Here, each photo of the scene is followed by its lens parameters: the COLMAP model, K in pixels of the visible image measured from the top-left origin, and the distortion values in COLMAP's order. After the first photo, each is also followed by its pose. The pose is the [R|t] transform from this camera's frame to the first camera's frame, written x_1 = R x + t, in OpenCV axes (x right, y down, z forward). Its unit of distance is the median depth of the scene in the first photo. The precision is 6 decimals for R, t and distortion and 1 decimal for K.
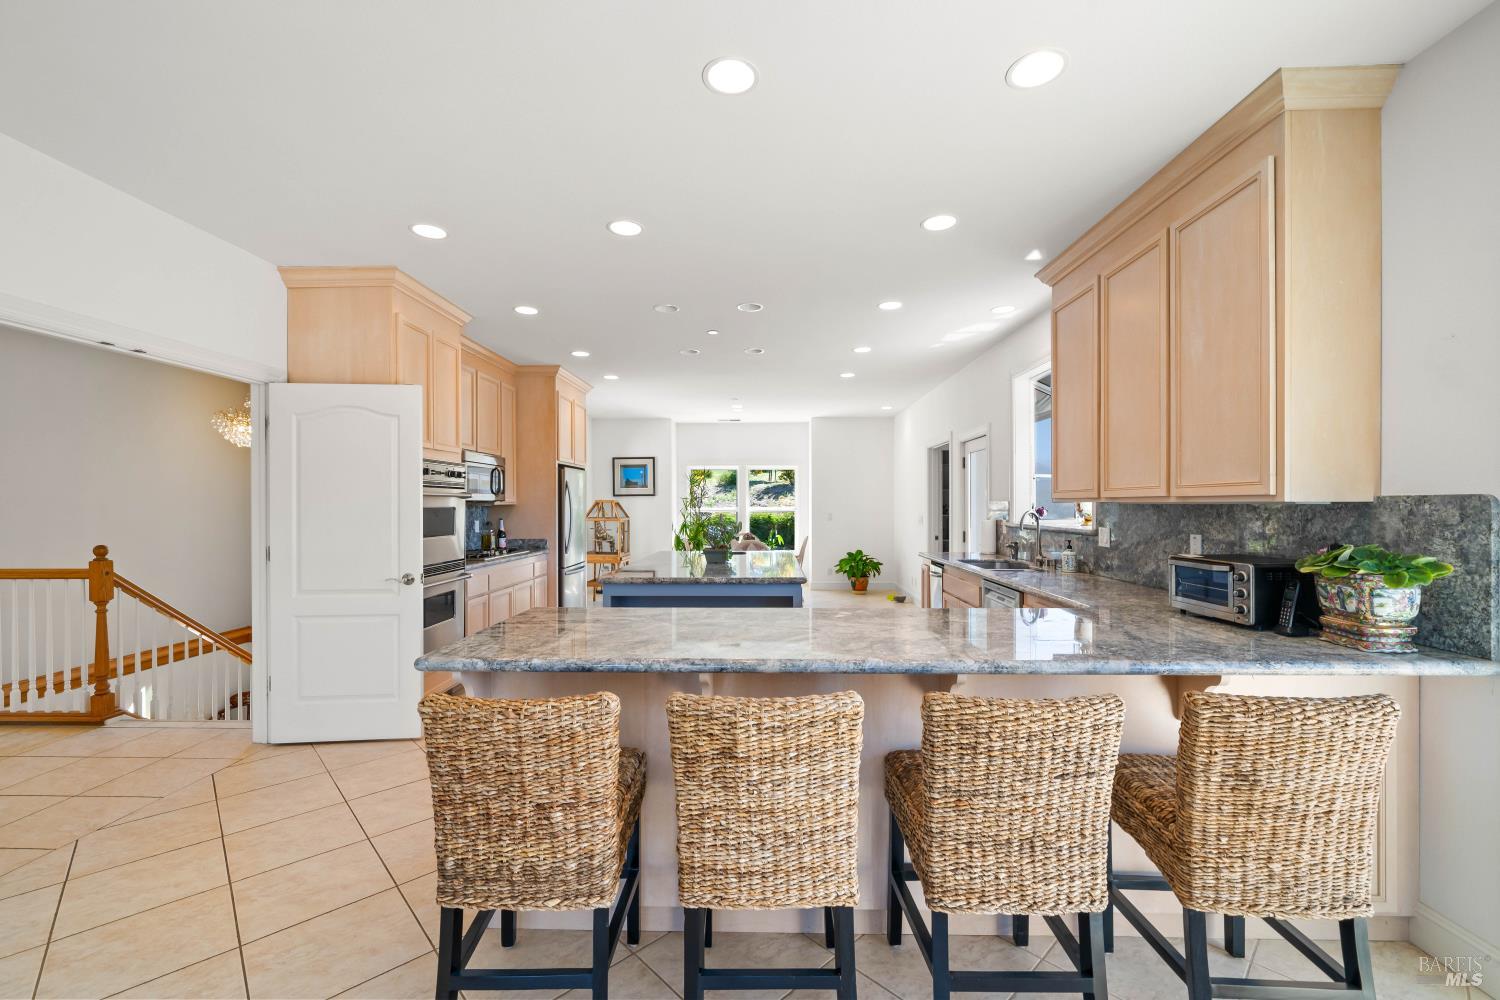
lens RADIAL K [[605.8, 0, 742.0], [0, 605.8, 501.5], [0, 0, 1]] dist [-0.002576, -0.000034]
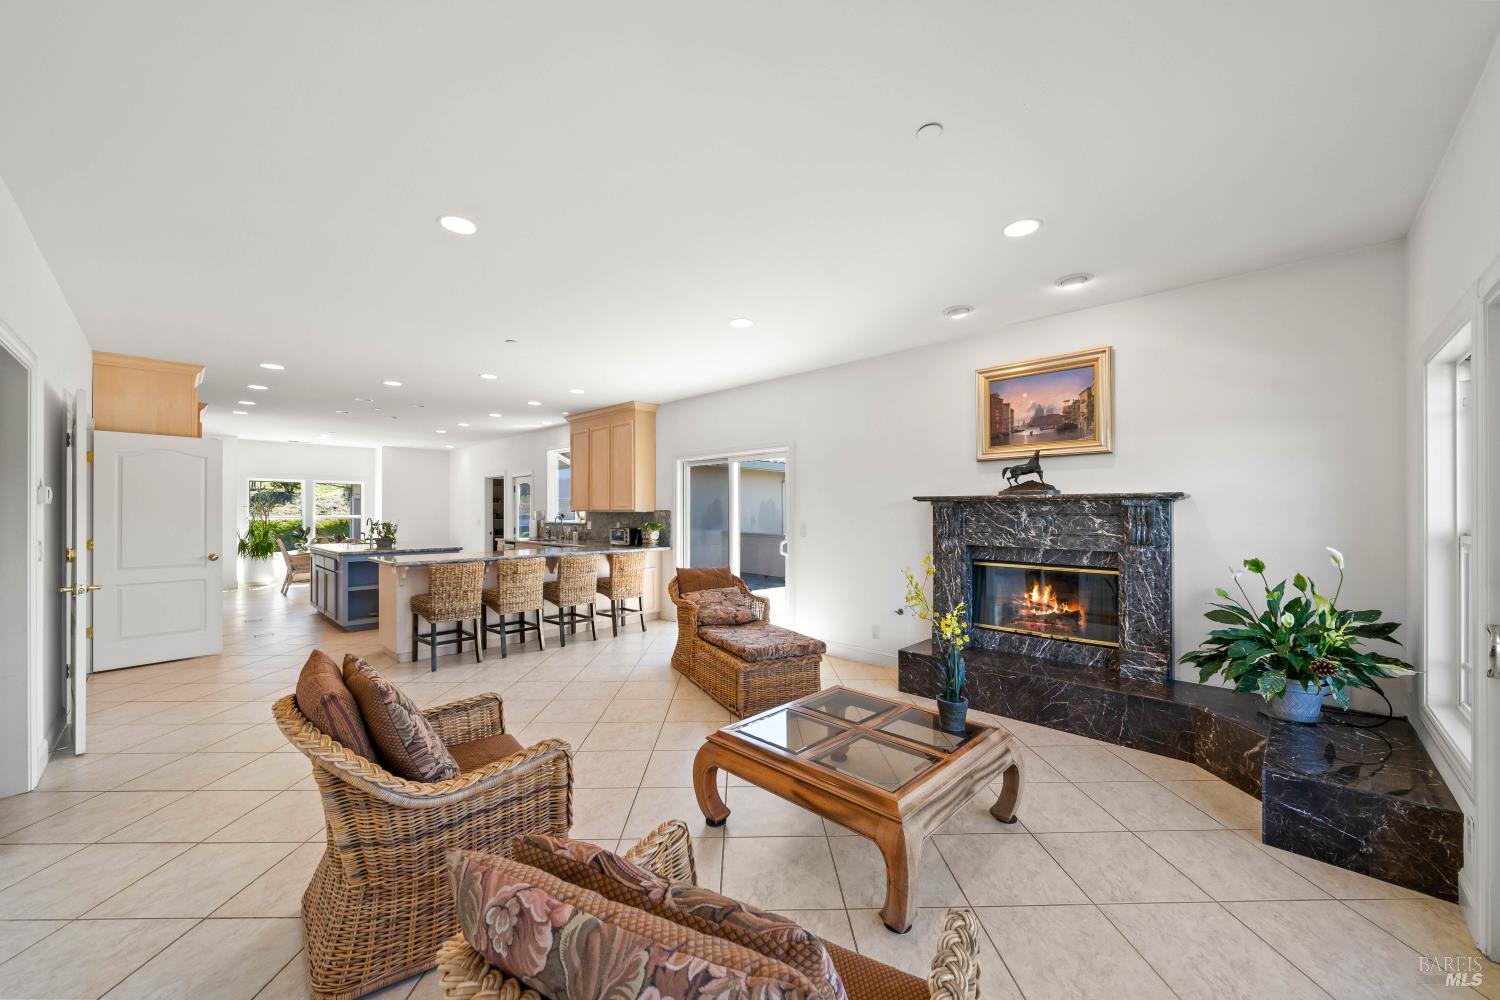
lens RADIAL K [[563.3, 0, 754.8], [0, 563.3, 507.1], [0, 0, 1]] dist [0.000098, 0.000030]
pose [[0.658766, 0.009073, 0.752293, -0.747343], [-0.003595, 0.999954, -0.008912, 0.001387], [-0.752339, 0.003167, 0.658769, -1.116743]]
